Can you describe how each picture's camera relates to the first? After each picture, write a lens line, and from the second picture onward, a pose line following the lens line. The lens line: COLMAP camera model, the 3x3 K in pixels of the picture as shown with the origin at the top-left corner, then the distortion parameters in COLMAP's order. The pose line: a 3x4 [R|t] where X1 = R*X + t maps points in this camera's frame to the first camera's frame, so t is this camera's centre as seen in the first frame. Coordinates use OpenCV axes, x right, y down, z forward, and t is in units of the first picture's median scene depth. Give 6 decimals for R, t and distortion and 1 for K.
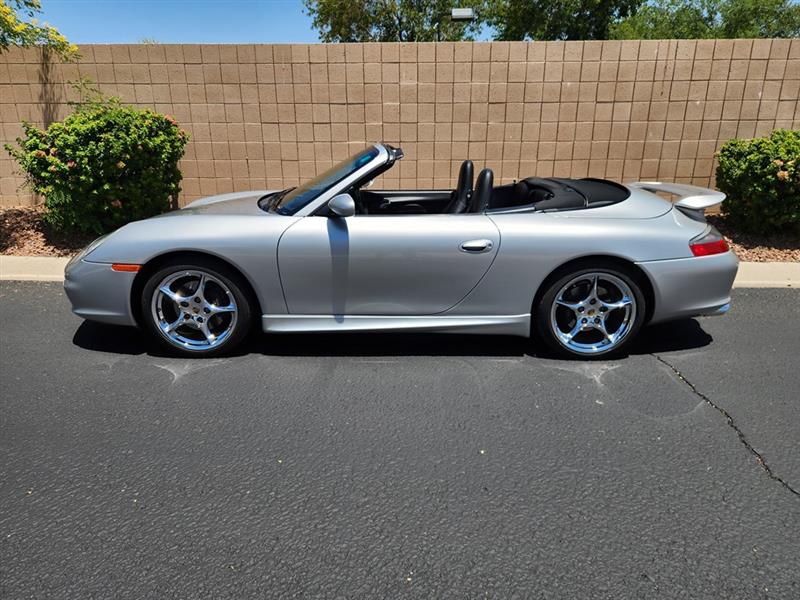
lens RADIAL K [[546.9, 0, 397.5], [0, 546.9, 299.4], [0, 0, 1]] dist [0.068440, -0.055667]
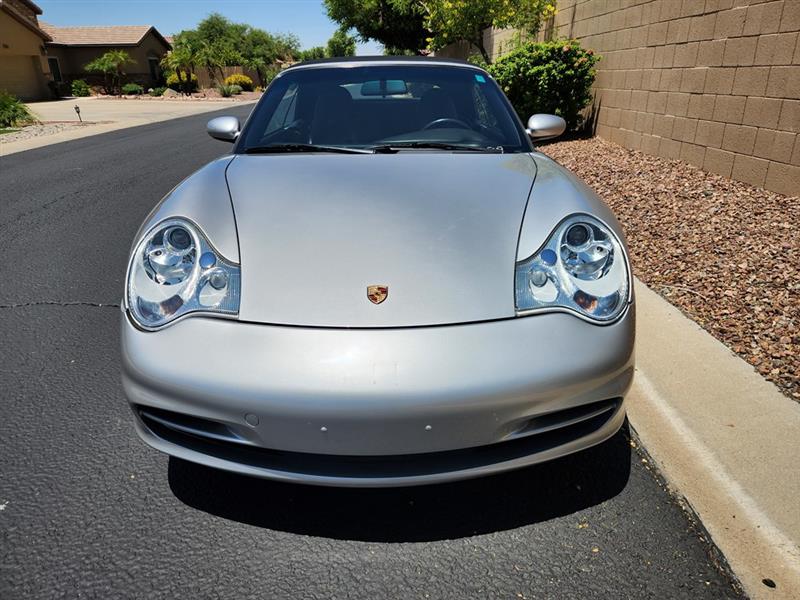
lens RADIAL K [[541.3, 0, 402.2], [0, 541.3, 291.2], [0, 0, 1]] dist [0.070326, -0.056627]
pose [[0.066365, 0.371399, -0.926099, 0.729286], [-0.287556, 0.895885, 0.338675, -0.161410], [0.955462, 0.243829, 0.166254, 0.598212]]
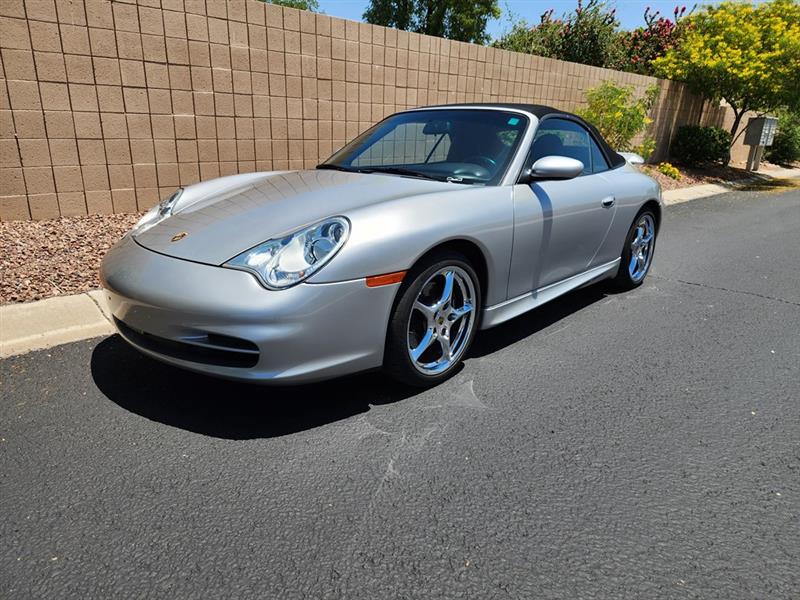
lens RADIAL K [[545.5, 0, 398.8], [0, 545.5, 295.2], [0, 0, 1]] dist [0.068909, -0.057498]
pose [[0.676674, -0.201297, 0.708231, -0.494917], [0.200676, 0.975907, 0.085642, -0.047732], [-0.708407, 0.084173, 0.700767, 0.277016]]
